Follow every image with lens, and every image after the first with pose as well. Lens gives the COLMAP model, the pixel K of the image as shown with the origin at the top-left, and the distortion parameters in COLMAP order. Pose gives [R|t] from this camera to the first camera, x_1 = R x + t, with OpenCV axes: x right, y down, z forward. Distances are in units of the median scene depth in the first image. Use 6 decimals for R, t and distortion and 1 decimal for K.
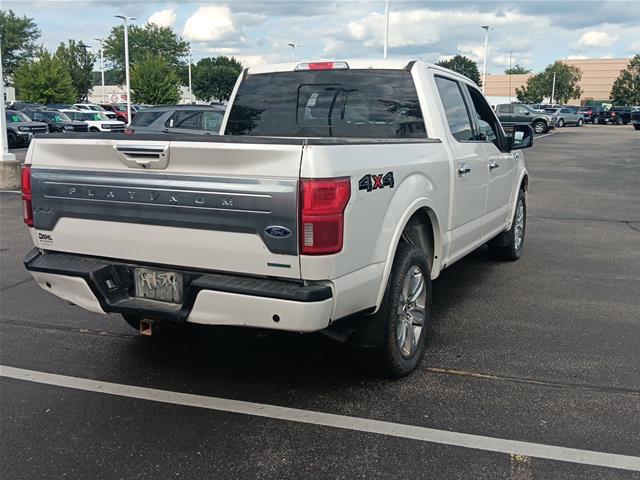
lens RADIAL K [[658.4, 0, 316.7], [0, 658.4, 240.3], [0, 0, 1]] dist [0.136193, -0.329672]
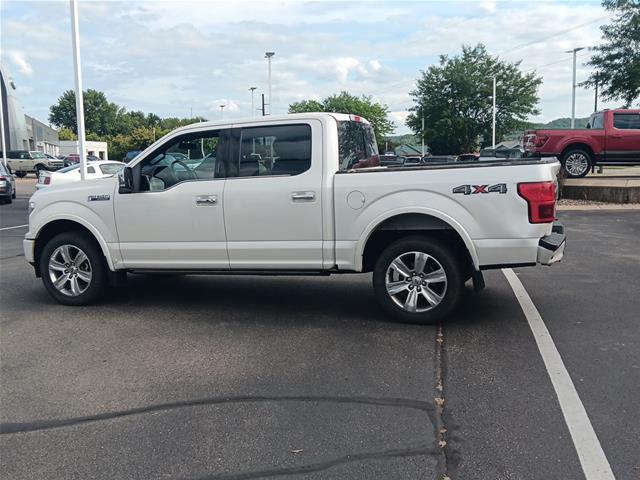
lens RADIAL K [[658.4, 0, 316.7], [0, 658.4, 240.3], [0, 0, 1]] dist [0.136193, -0.329672]
pose [[-0.122724, -0.127743, 0.984185, -1.998309], [0.205770, 0.966857, 0.151153, -0.343083], [-0.970875, 0.221066, -0.092371, 1.798855]]
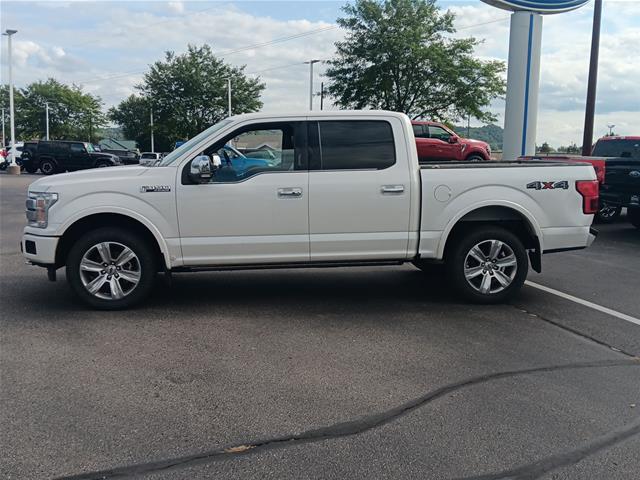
lens RADIAL K [[658.4, 0, 316.7], [0, 658.4, 240.3], [0, 0, 1]] dist [0.136193, -0.329672]
pose [[-0.543590, -0.123751, 0.830178, -1.682038], [0.136533, 0.962862, 0.232929, -0.524139], [-0.828172, 0.239965, -0.506506, 2.807593]]
